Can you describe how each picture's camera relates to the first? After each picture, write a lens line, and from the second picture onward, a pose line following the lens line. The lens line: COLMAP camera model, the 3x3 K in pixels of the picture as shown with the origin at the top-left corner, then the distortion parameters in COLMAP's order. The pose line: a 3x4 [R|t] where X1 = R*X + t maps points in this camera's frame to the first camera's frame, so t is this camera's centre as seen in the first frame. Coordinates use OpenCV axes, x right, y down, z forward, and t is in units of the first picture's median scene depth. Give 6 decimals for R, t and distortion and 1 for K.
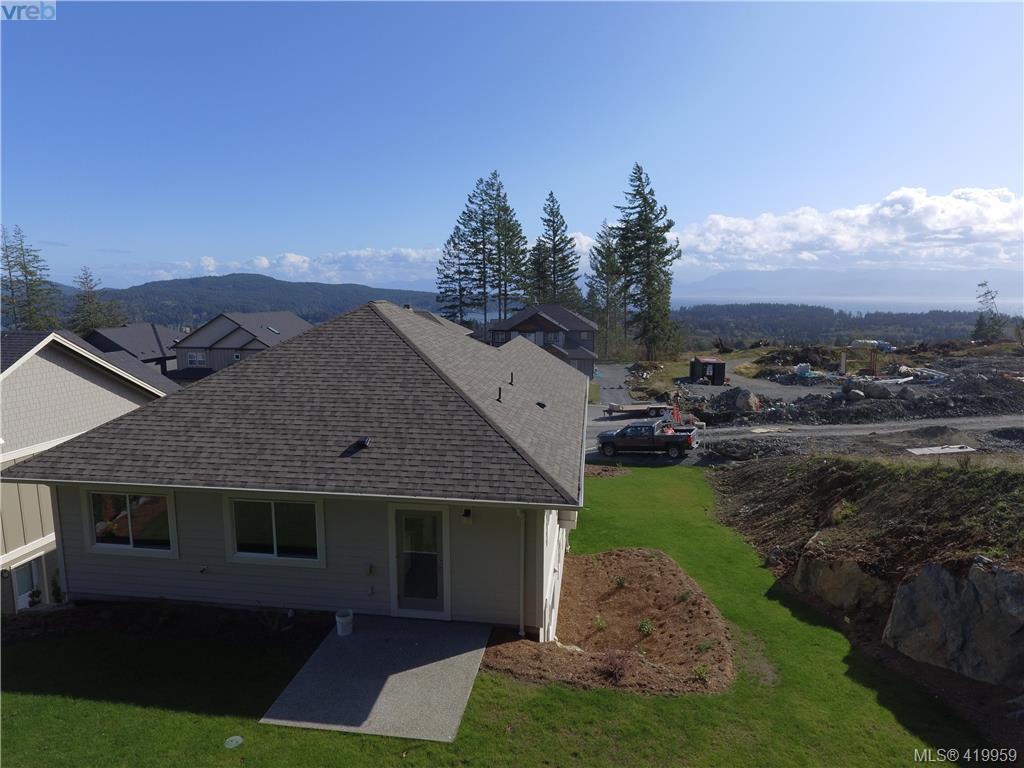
lens RADIAL K [[603.8, 0, 512.0], [0, 603.8, 384.0], [0, 0, 1]] dist [-0.002457, -0.000318]
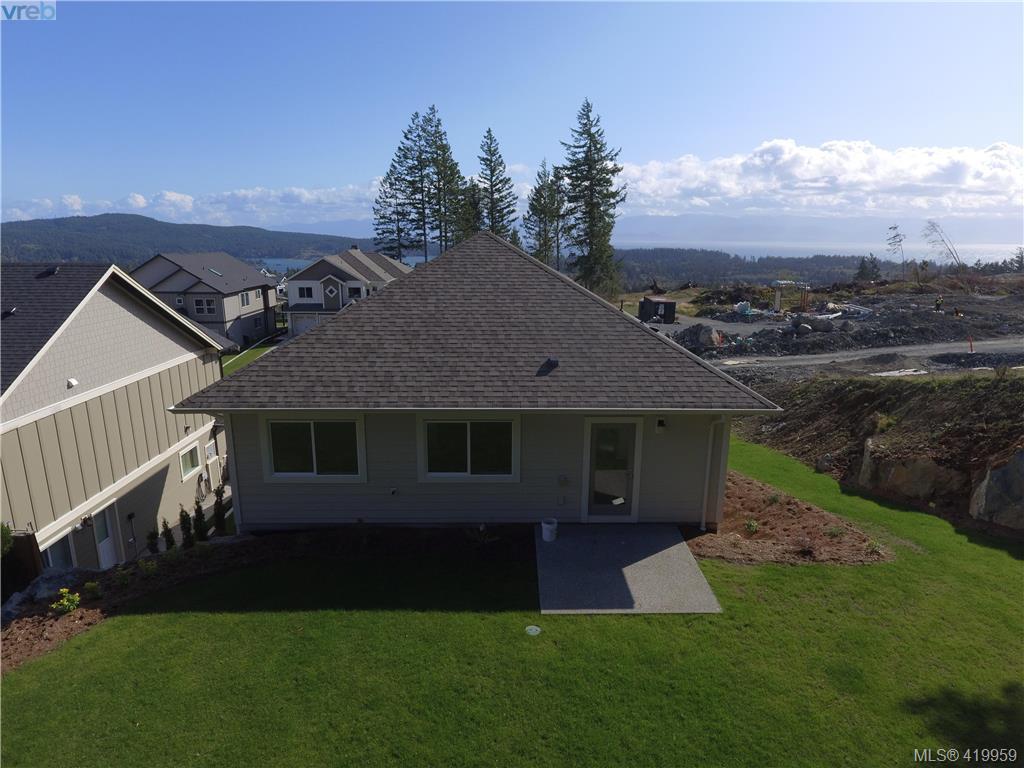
lens RADIAL K [[603.8, 0, 512.0], [0, 603.8, 384.0], [0, 0, 1]] dist [-0.002457, -0.000318]
pose [[0.988599, -0.030843, 0.147380, -0.137306], [0.017636, 0.995777, 0.090093, 0.011352], [-0.149536, -0.086467, 0.984968, -0.005834]]
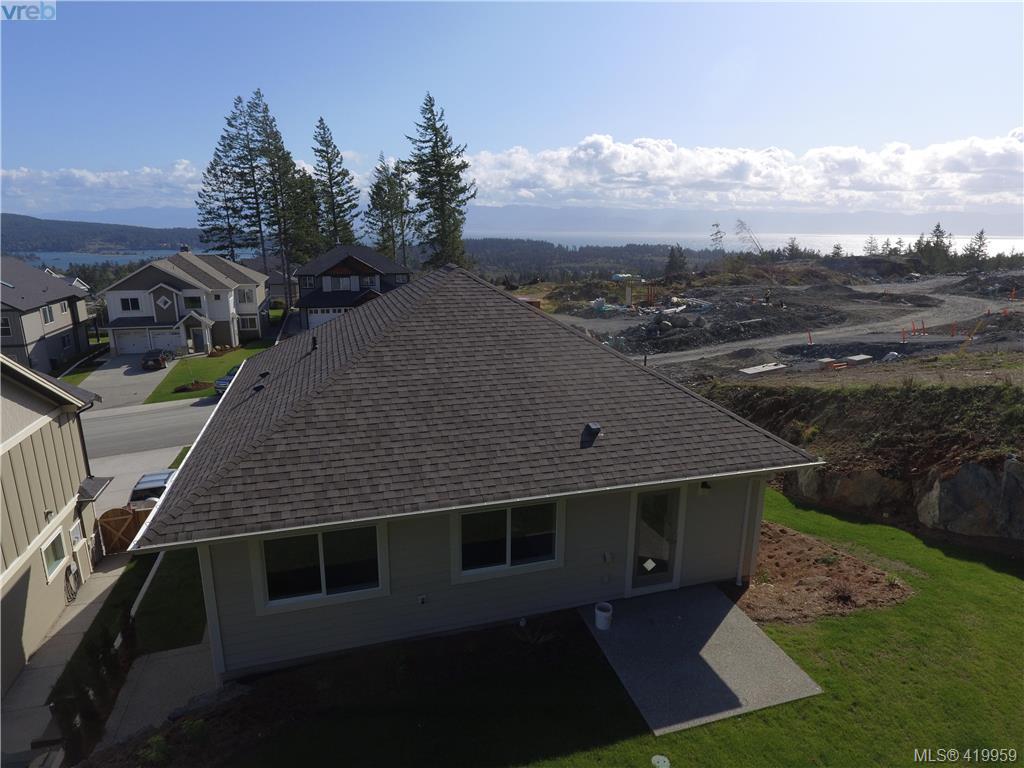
lens RADIAL K [[602.8, 0, 512.0], [0, 602.8, 384.0], [0, 0, 1]] dist [-0.002458, 0.000251]
pose [[0.910252, -0.099141, 0.402010, -0.212192], [0.056615, 0.991594, 0.116348, -0.025831], [-0.410166, -0.083146, 0.908213, 0.060392]]
